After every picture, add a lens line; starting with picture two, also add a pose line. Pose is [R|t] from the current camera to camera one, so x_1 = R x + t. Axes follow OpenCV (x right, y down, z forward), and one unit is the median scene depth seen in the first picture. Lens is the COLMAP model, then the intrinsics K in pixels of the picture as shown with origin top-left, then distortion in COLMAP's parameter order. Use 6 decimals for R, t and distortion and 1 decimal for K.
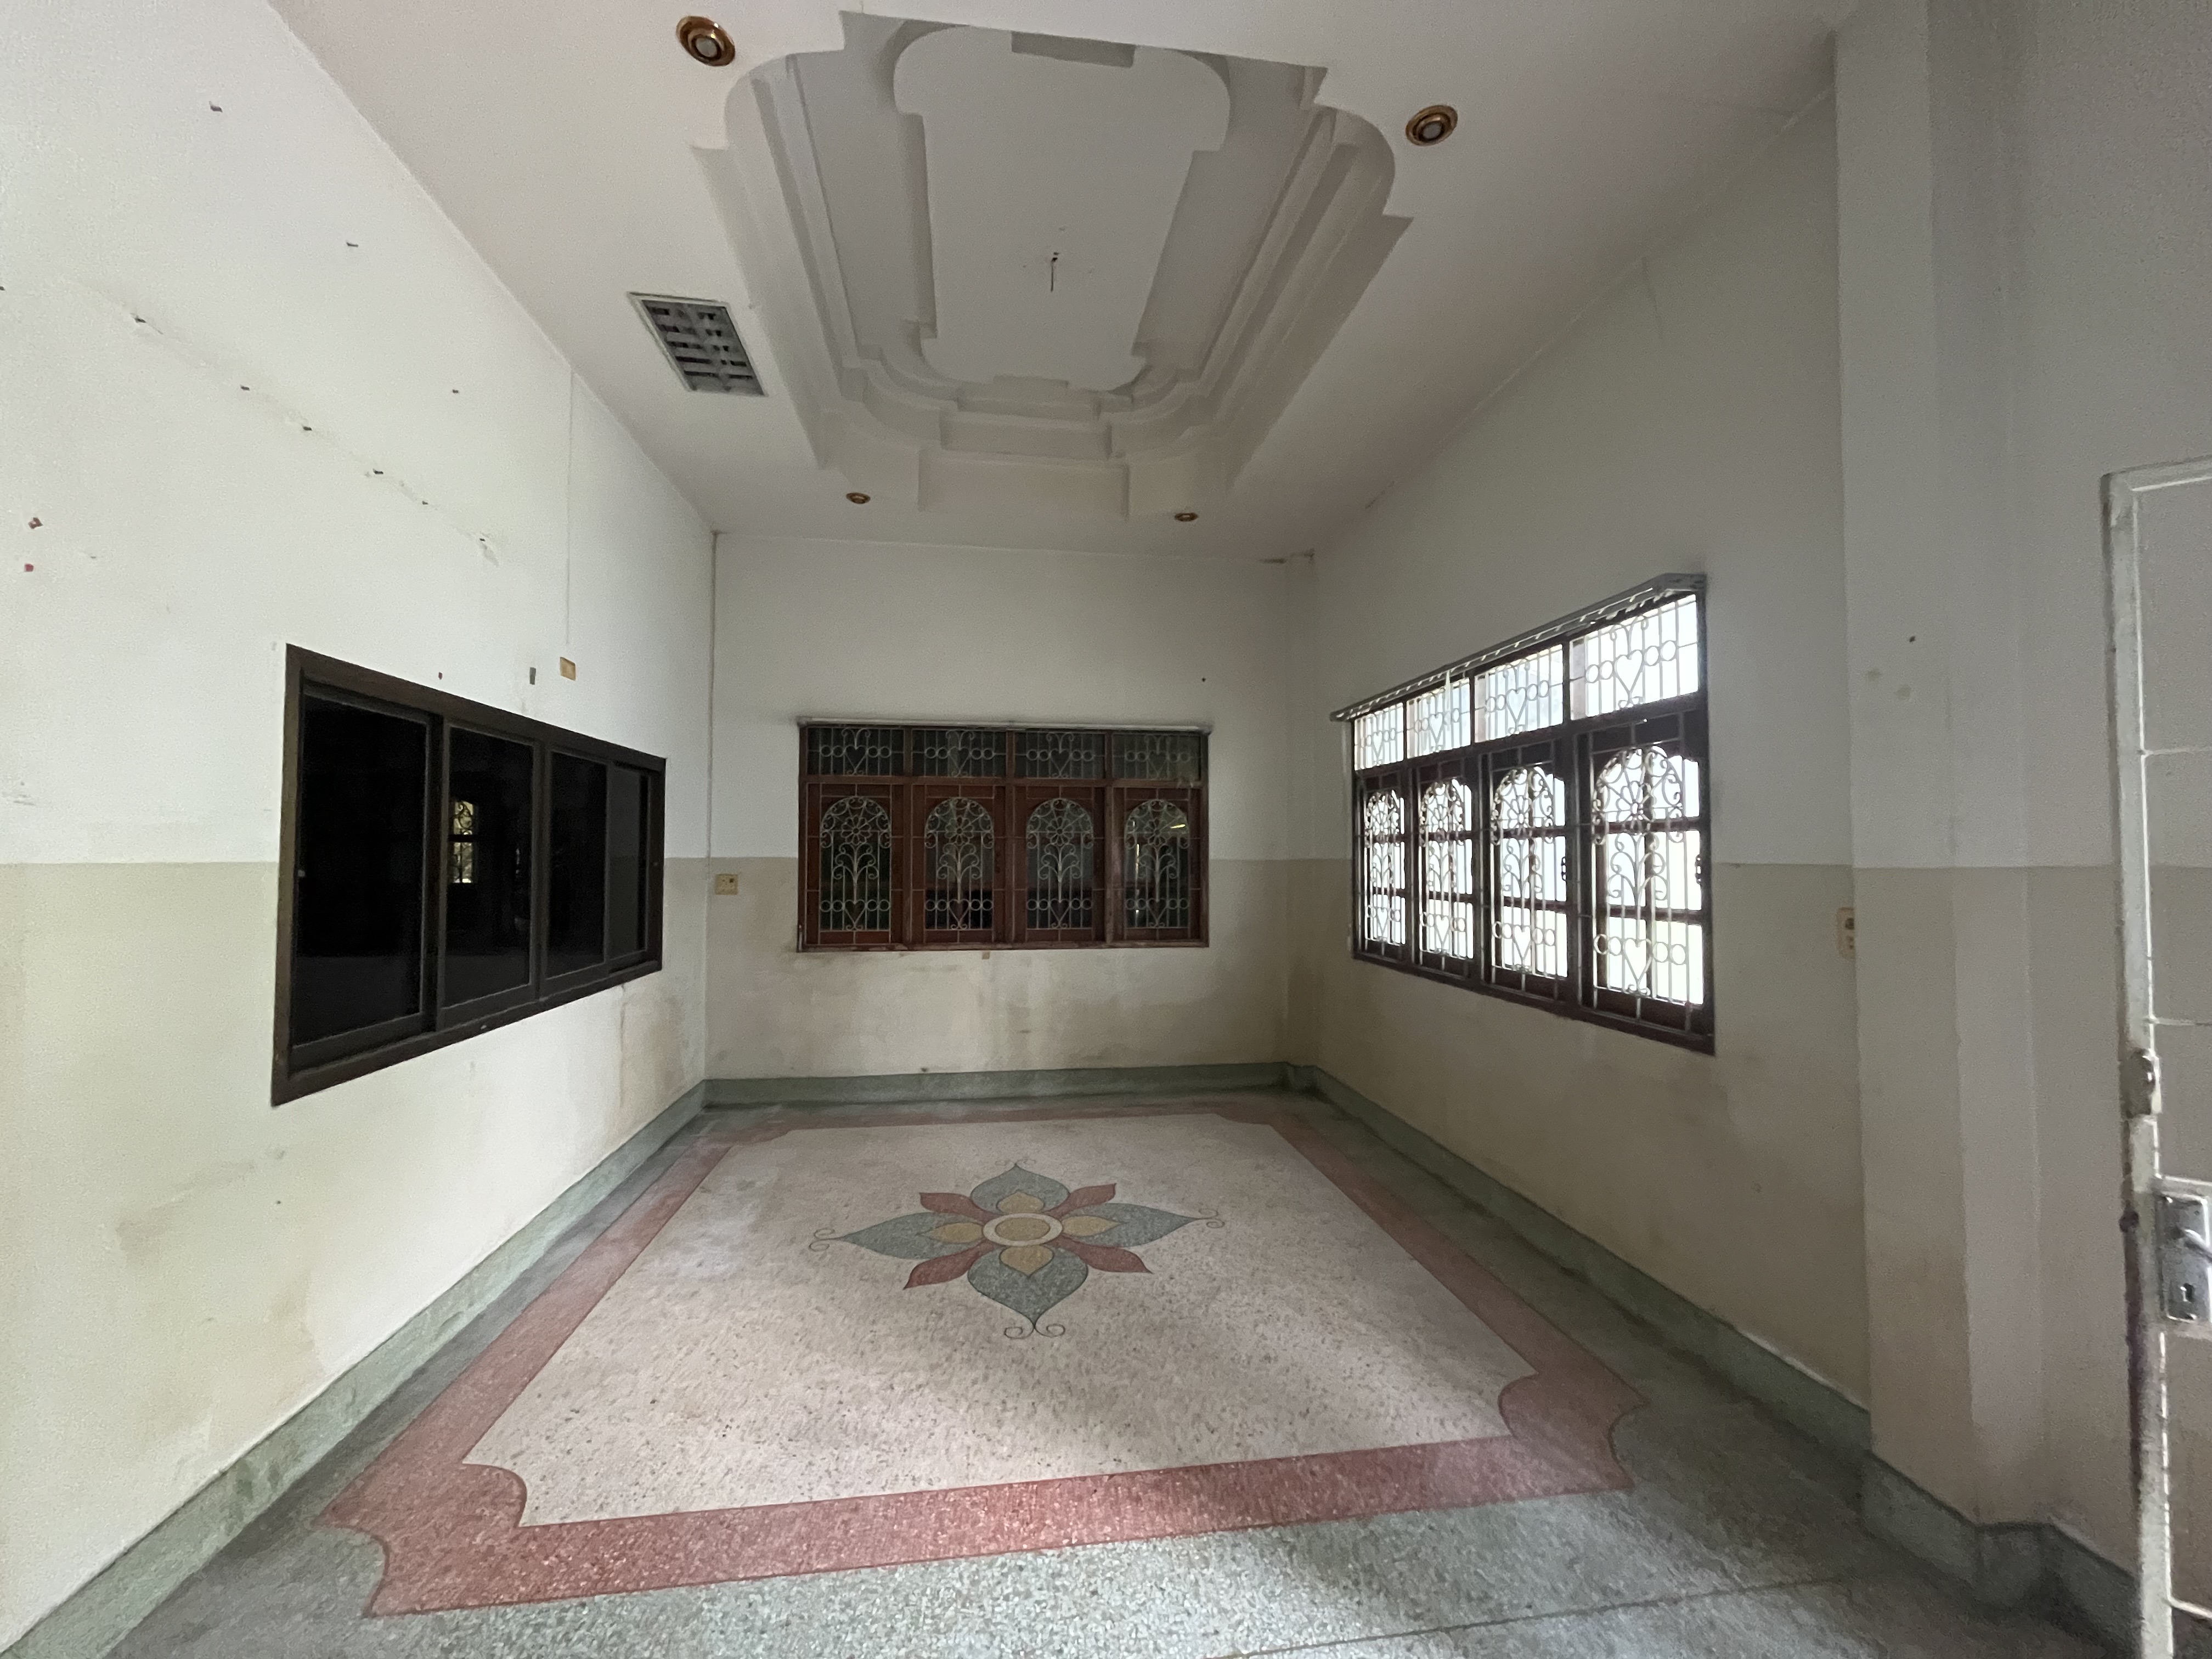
lens RADIAL K [[891.2, 0, 1088.5], [0, 891.2, 830.8], [0, 0, 1]] dist [-0.000179, -0.000395]
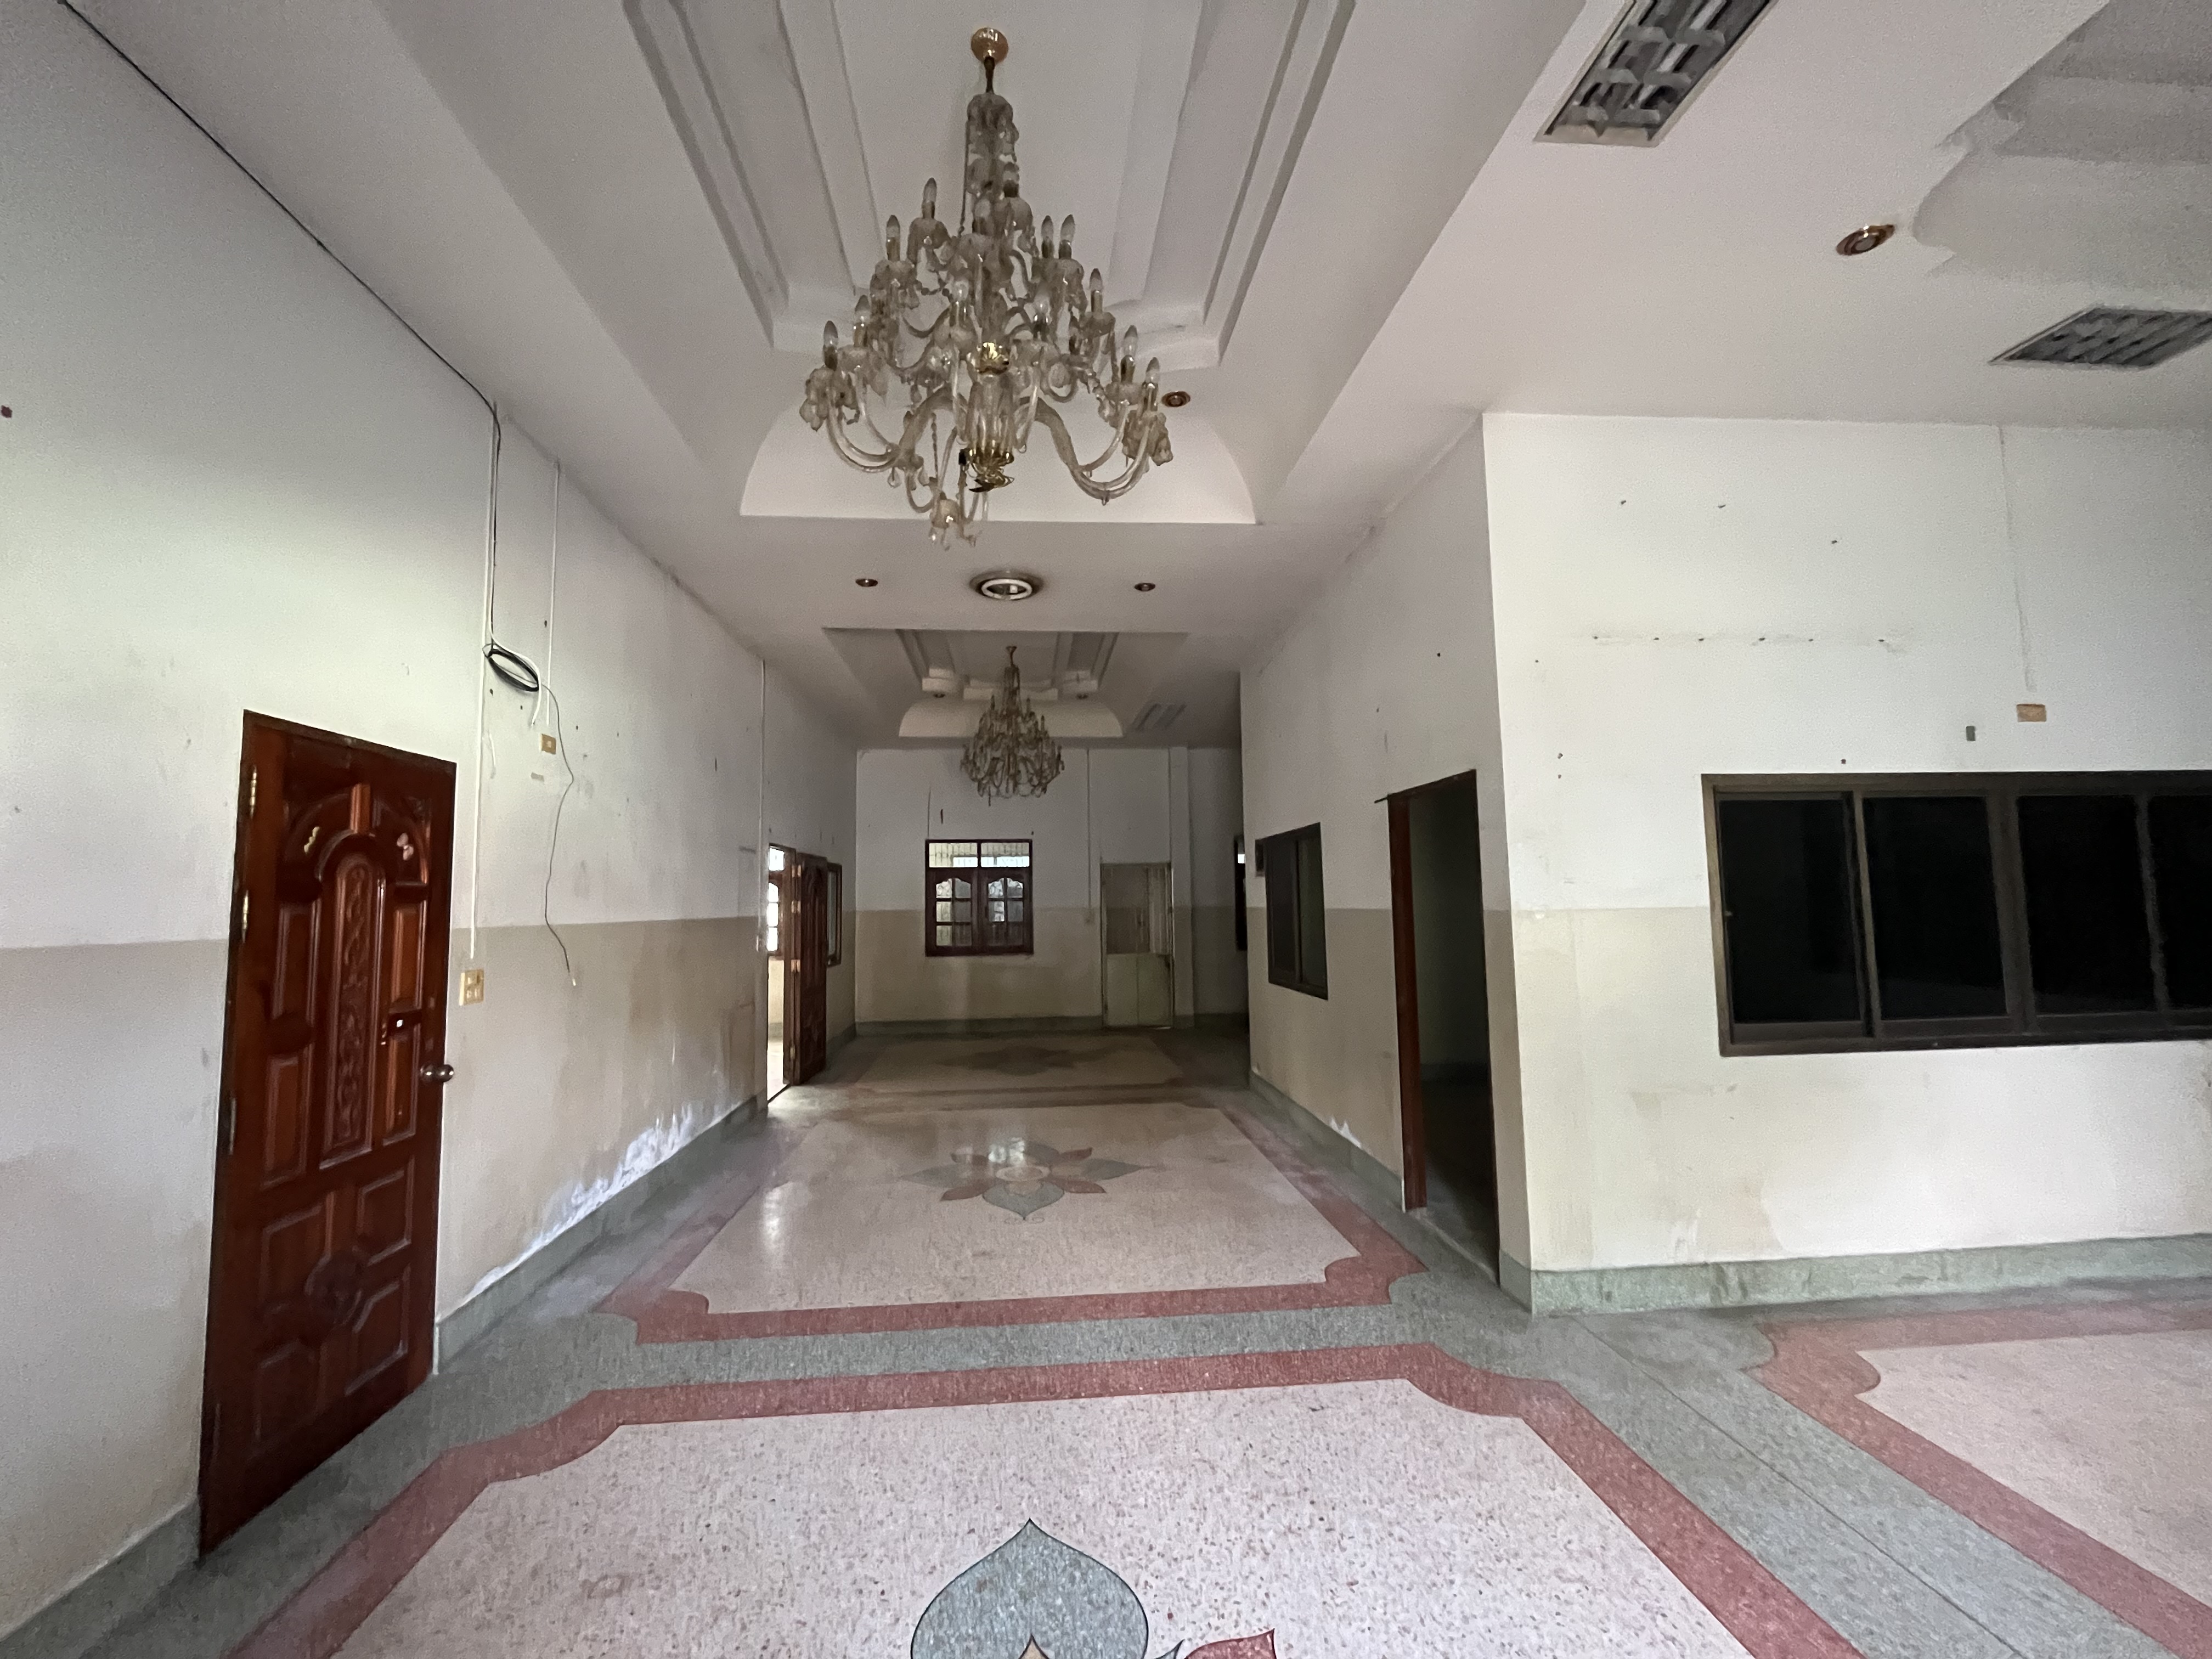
lens RADIAL K [[891.2, 0, 1088.5], [0, 891.2, 830.8], [0, 0, 1]] dist [-0.000179, -0.000395]
pose [[-0.060729, -0.081540, -0.994818, 0.803439], [0.047412, 0.995297, -0.084473, -0.019398], [0.997028, -0.052296, -0.056577, -0.044293]]
